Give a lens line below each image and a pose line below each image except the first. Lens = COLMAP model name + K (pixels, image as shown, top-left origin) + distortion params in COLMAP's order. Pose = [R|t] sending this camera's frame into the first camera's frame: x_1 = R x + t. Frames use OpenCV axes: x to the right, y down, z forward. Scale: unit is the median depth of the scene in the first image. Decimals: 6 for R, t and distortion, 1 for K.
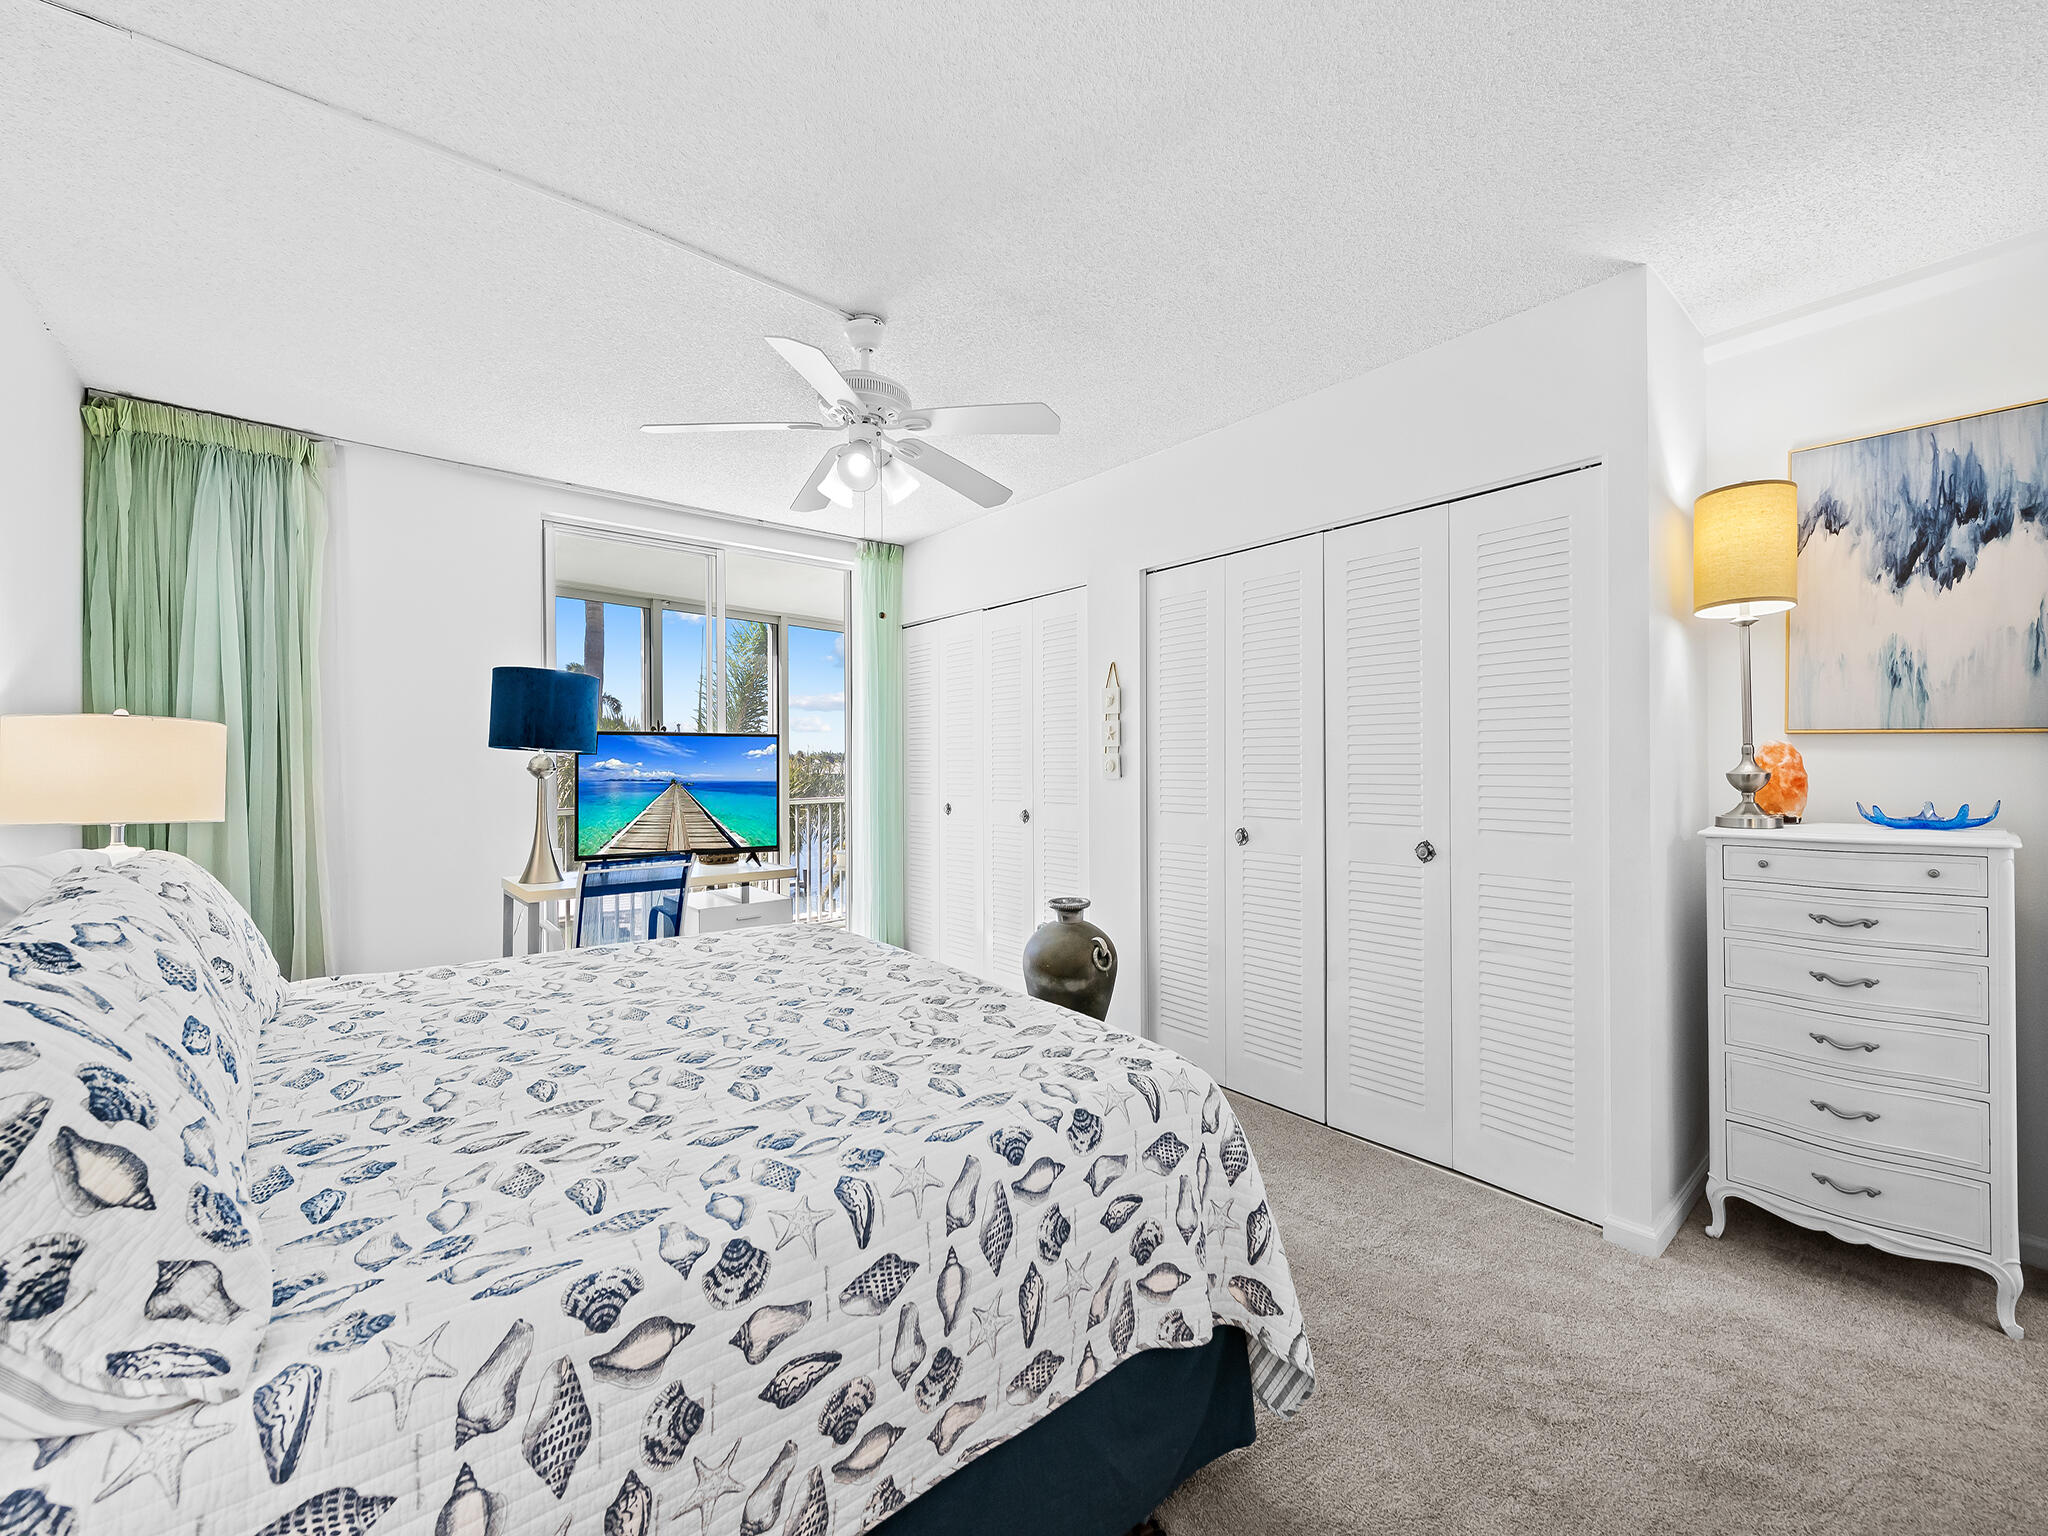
lens RADIAL K [[835.3, 0, 1024.0], [0, 835.3, 768.0], [0, 0, 1]] dist [-0.001000, -0.000181]
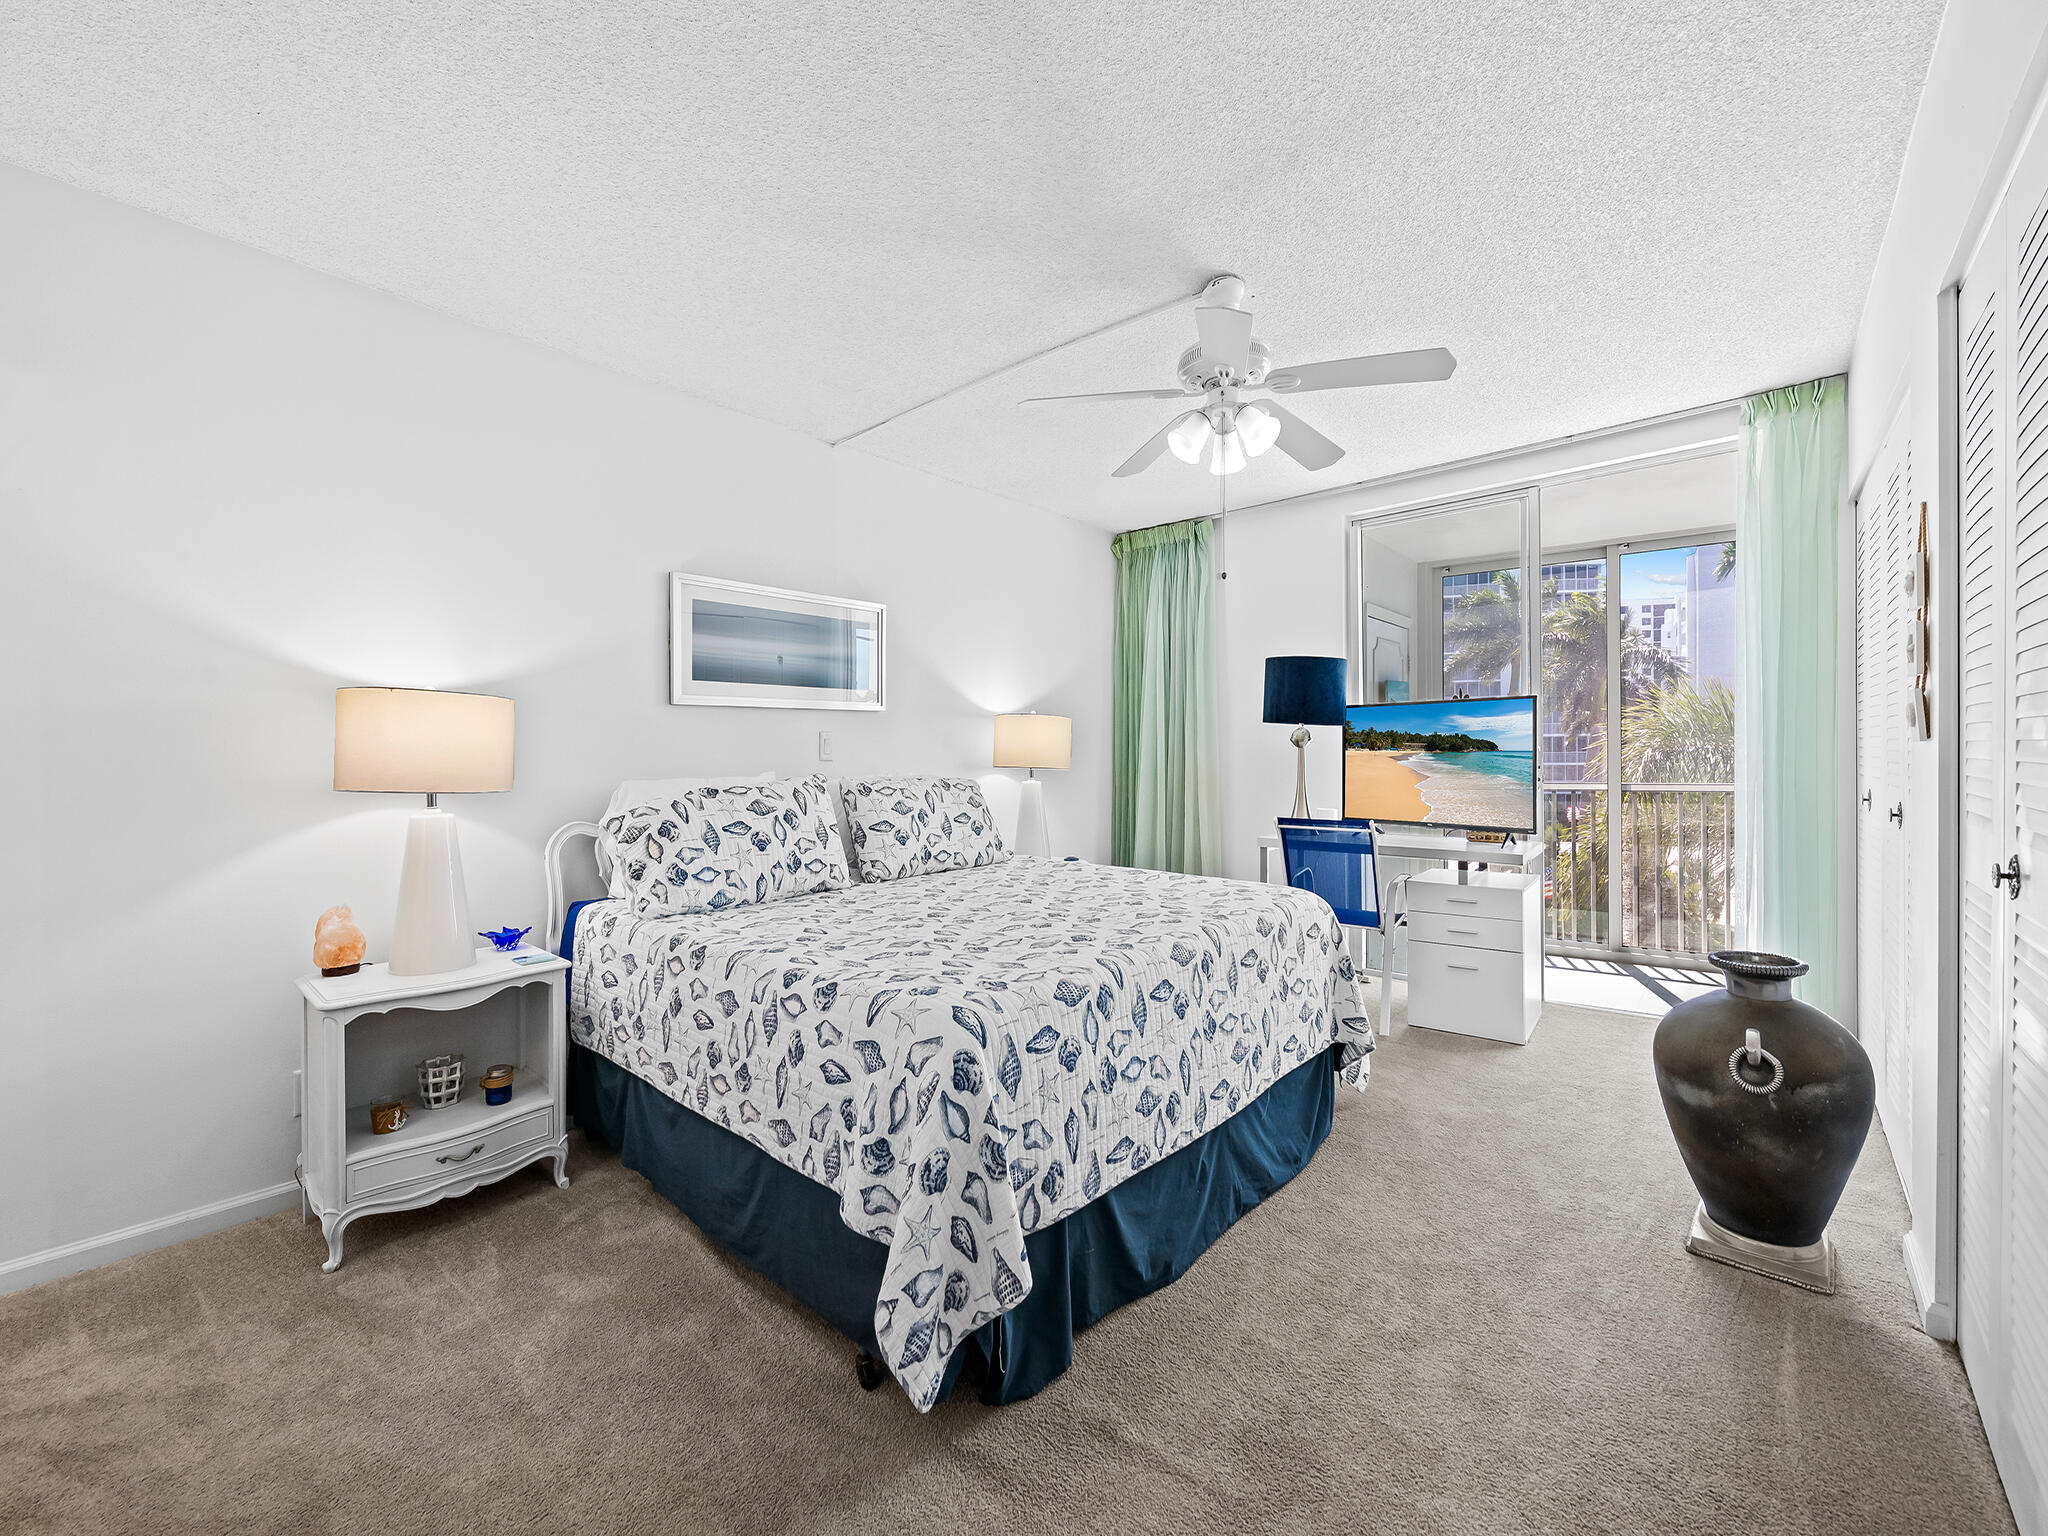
lens RADIAL K [[853.1, 0, 1027.6], [0, 853.1, 763.5], [0, 0, 1]] dist [-0.001350, -0.000874]
pose [[0.133396, 0.009734, -0.991015, 1.503734], [0.003931, 0.999939, 0.010351, 0.054939], [0.991055, -0.005276, 0.133349, 1.180036]]
